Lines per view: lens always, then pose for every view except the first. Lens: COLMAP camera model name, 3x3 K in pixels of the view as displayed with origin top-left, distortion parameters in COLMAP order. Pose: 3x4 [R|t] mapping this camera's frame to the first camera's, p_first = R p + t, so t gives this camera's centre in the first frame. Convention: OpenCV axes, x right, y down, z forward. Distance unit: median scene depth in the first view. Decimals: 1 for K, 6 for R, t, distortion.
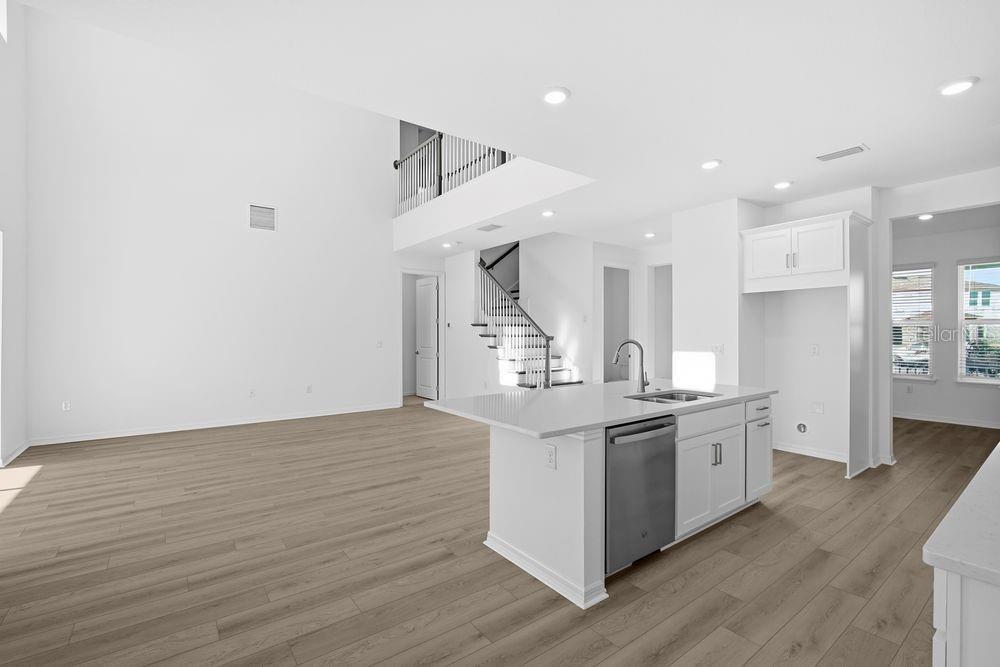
lens RADIAL K [[448.6, 0, 500.0], [0, 448.6, 333.5], [0, 0, 1]] dist [-0.002301, -0.001138]
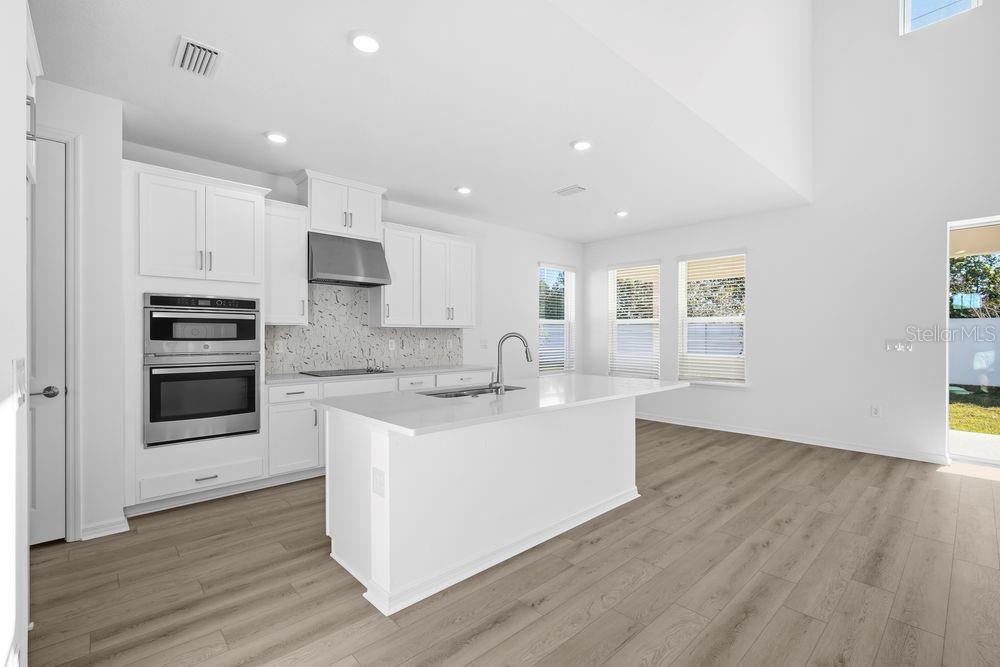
lens RADIAL K [[448.6, 0, 500.0], [0, 448.6, 333.5], [0, 0, 1]] dist [-0.002301, -0.001138]
pose [[-0.994322, -0.000393, -0.106408, 0.390884], [-0.000035, 0.999994, -0.003362, 0.017360], [0.106409, -0.003339, -0.994317, 1.782045]]
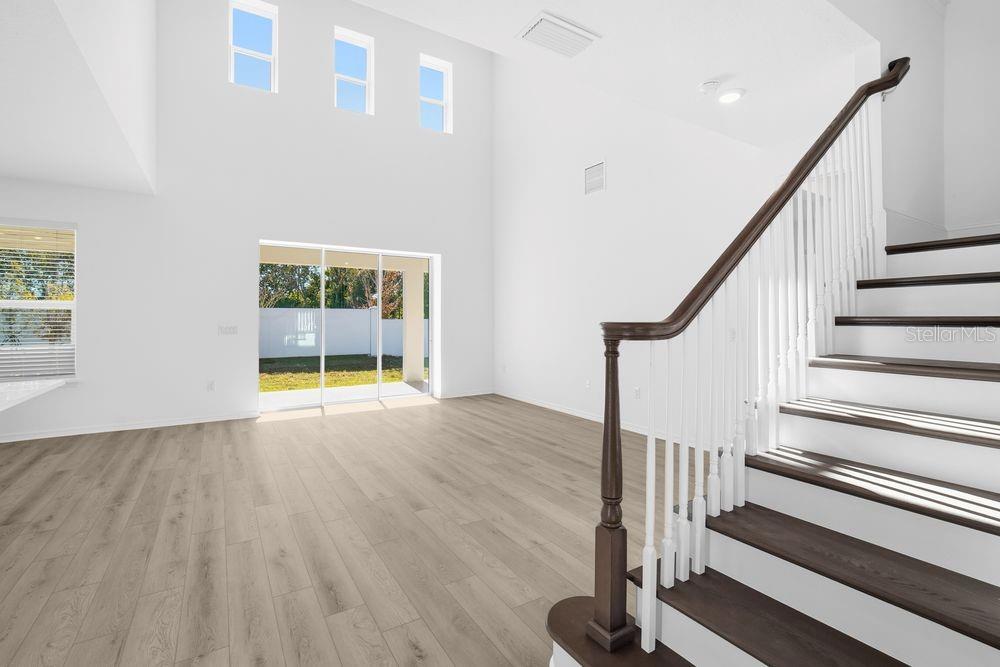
lens RADIAL K [[456.0, 0, 497.2], [0, 456.0, 317.2], [0, 0, 1]] dist [-0.001670, -0.000697]
pose [[-0.094614, -0.002534, -0.995511, 0.652938], [0.004177, 0.999987, -0.002942, 0.010463], [0.995505, -0.004437, -0.094602, 1.737355]]
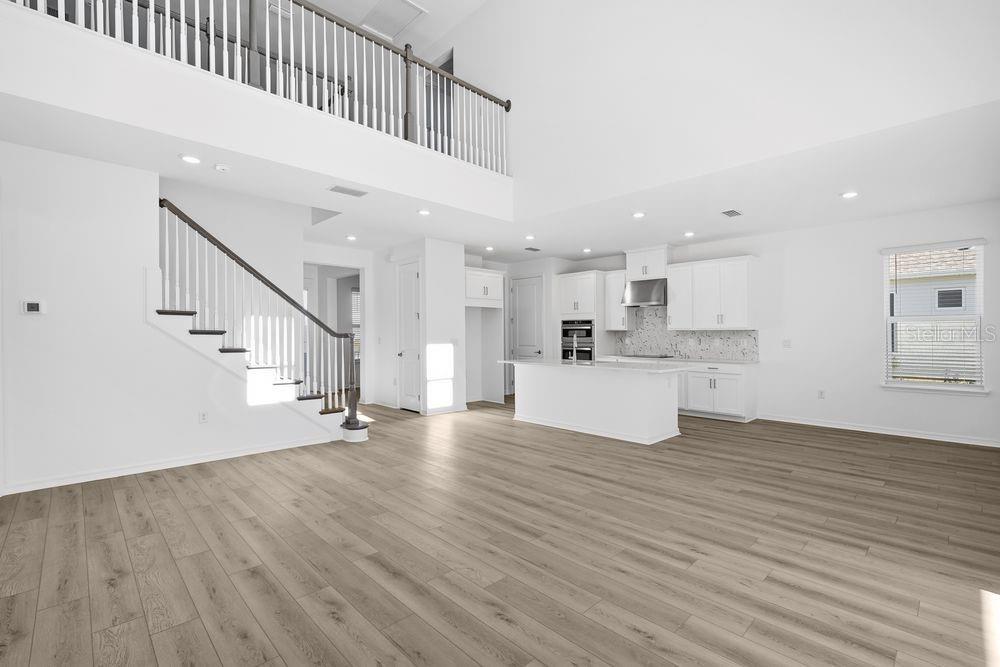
lens RADIAL K [[448.6, 0, 500.0], [0, 448.6, 333.5], [0, 0, 1]] dist [-0.002301, -0.001138]
pose [[-0.126265, 0.003007, 0.991992, -1.438987], [-0.001762, 0.999993, -0.003255, 0.017129], [-0.991995, -0.002159, -0.126258, 1.487489]]
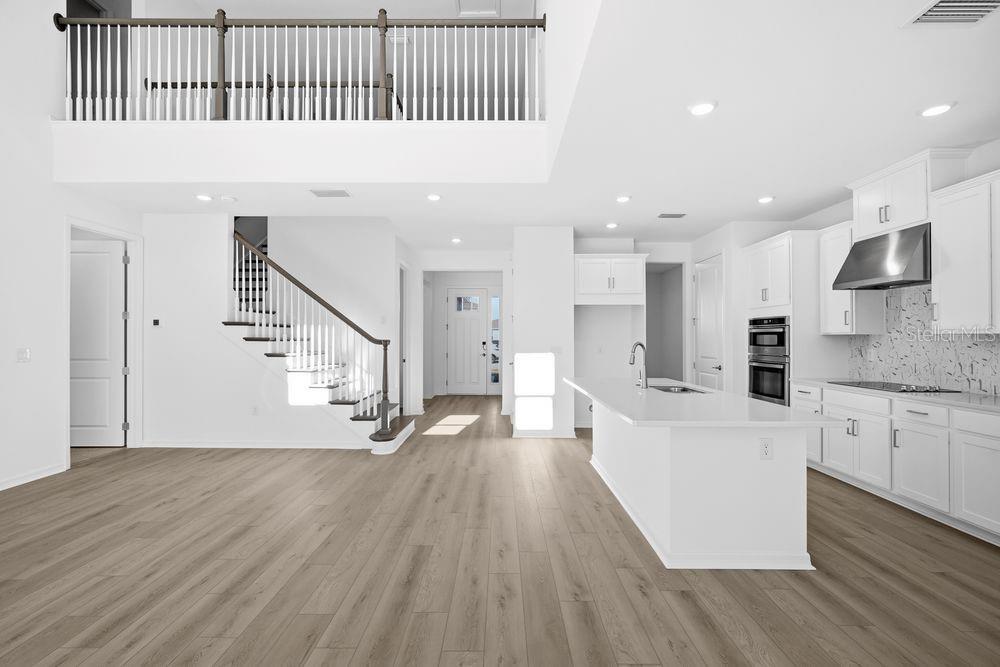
lens RADIAL K [[439.6, 0, 501.2], [0, 439.6, 339.4], [0, 0, 1]] dist [-0.004623, -0.000615]
pose [[0.600782, 0.003132, 0.799407, -0.760961], [-0.003212, 0.999994, -0.001504, 0.010877], [-0.799407, -0.001664, 0.600788, 0.600522]]
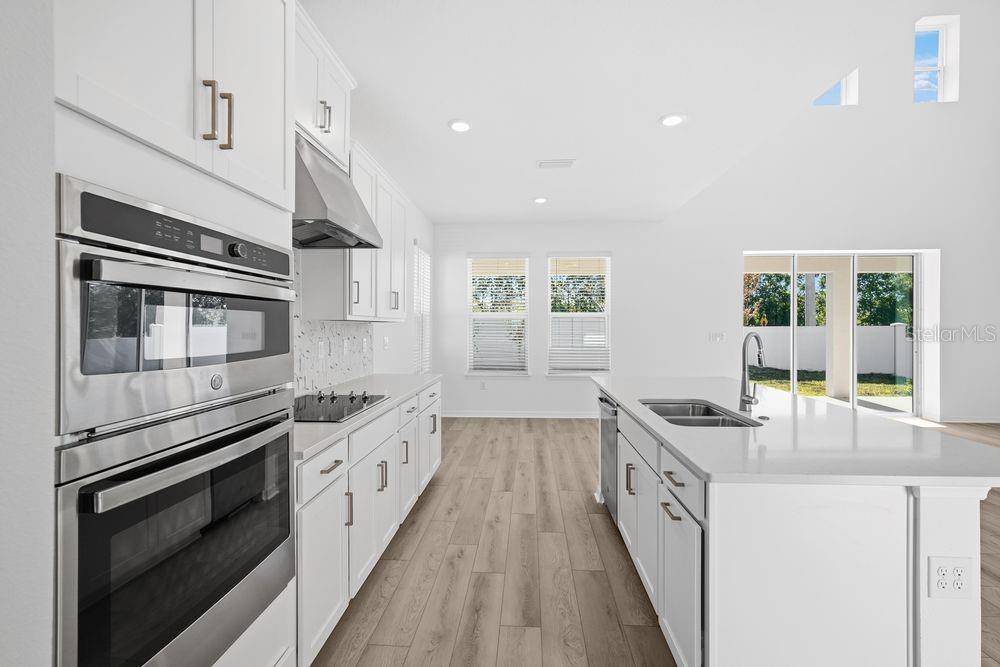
lens RADIAL K [[448.6, 0, 500.0], [0, 448.6, 333.5], [0, 0, 1]] dist [-0.002301, -0.001138]
pose [[-0.652527, 0.014315, -0.757630, 1.015387], [0.004098, 0.999874, 0.015362, 0.004815], [0.757754, 0.006919, -0.652504, 1.117171]]
